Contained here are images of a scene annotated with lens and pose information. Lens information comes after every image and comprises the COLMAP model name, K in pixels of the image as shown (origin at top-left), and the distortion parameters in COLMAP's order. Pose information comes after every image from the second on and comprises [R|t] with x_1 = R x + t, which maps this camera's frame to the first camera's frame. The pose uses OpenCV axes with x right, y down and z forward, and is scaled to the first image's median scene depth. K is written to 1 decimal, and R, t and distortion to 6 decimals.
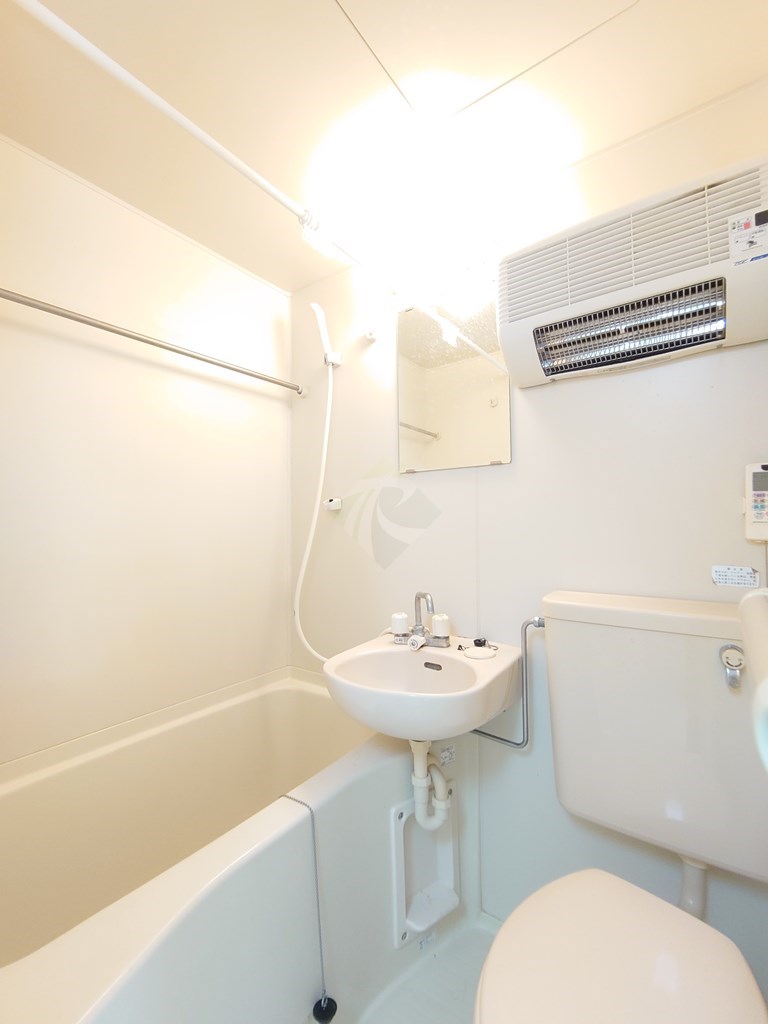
lens RADIAL K [[437.4, 0, 387.4], [0, 437.4, 506.2], [0, 0, 1]] dist [0.003661, -0.001940]
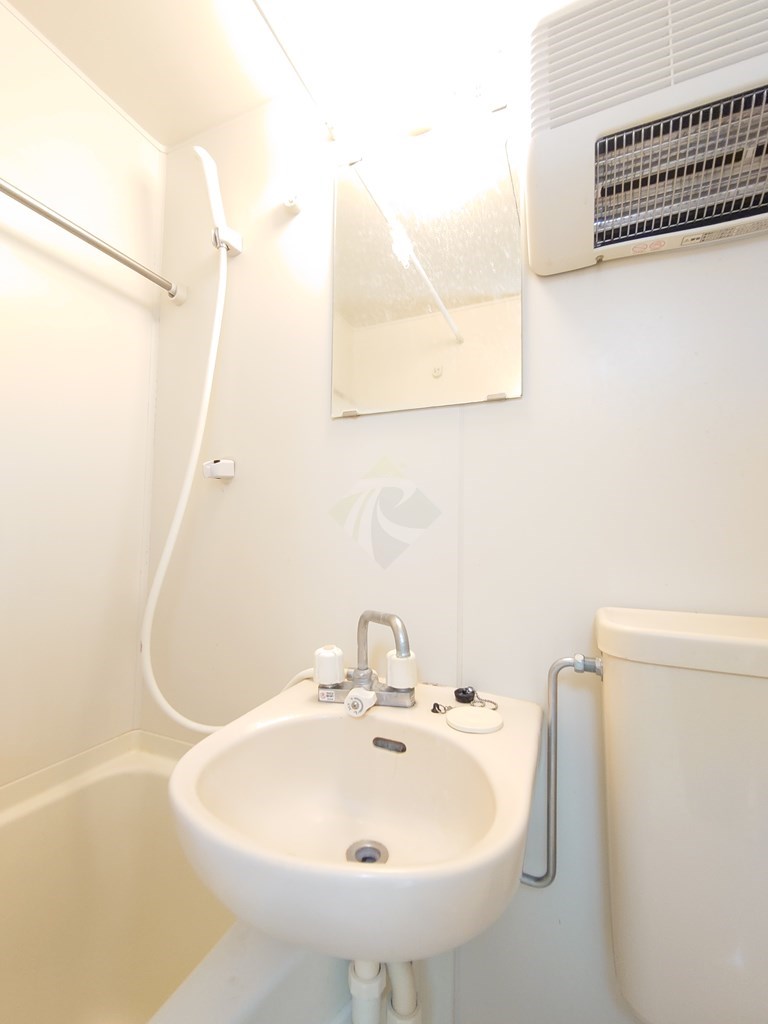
lens RADIAL K [[437.4, 0, 379.7], [0, 437.4, 510.5], [0, 0, 1]] dist [0.003661, -0.001940]
pose [[0.980332, 0.034551, 0.194306, -0.025596], [-0.031818, 0.999346, -0.017170, 0.075930], [-0.194772, 0.010650, 0.980791, 0.442636]]
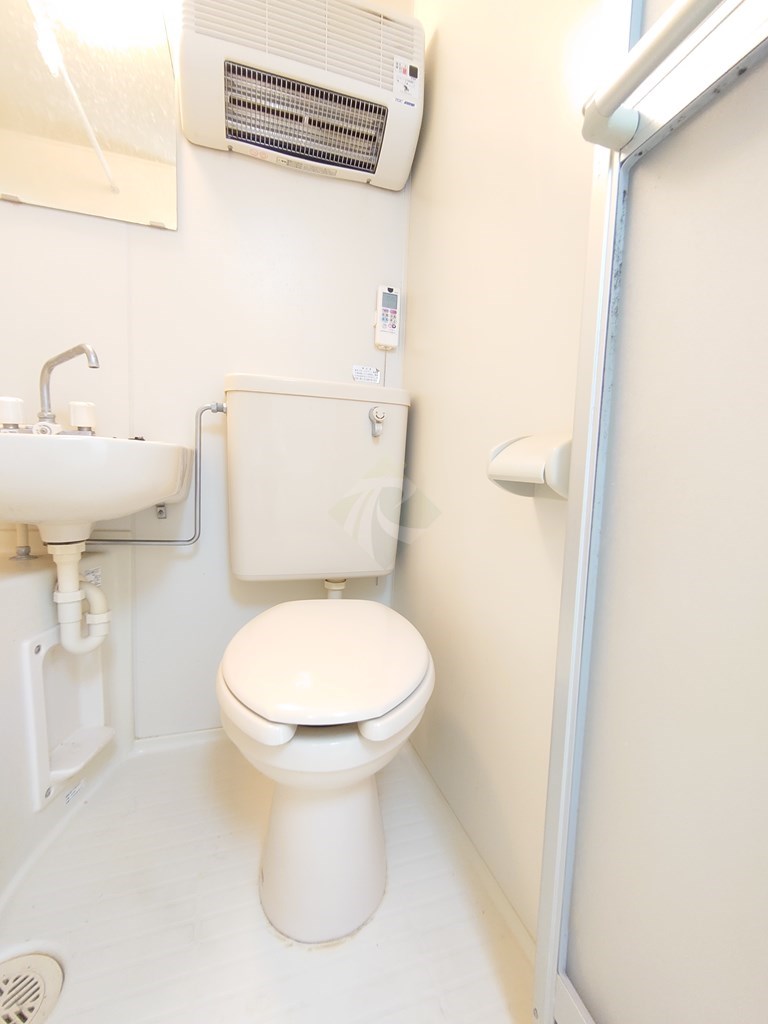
lens RADIAL K [[437.4, 0, 380.5], [0, 437.4, 505.2], [0, 0, 1]] dist [0.003661, -0.001940]
pose [[0.598529, -0.041851, 0.800007, -0.187907], [-0.067735, 0.992415, 0.102592, 0.319017], [-0.798232, -0.115593, 0.591154, 0.115235]]
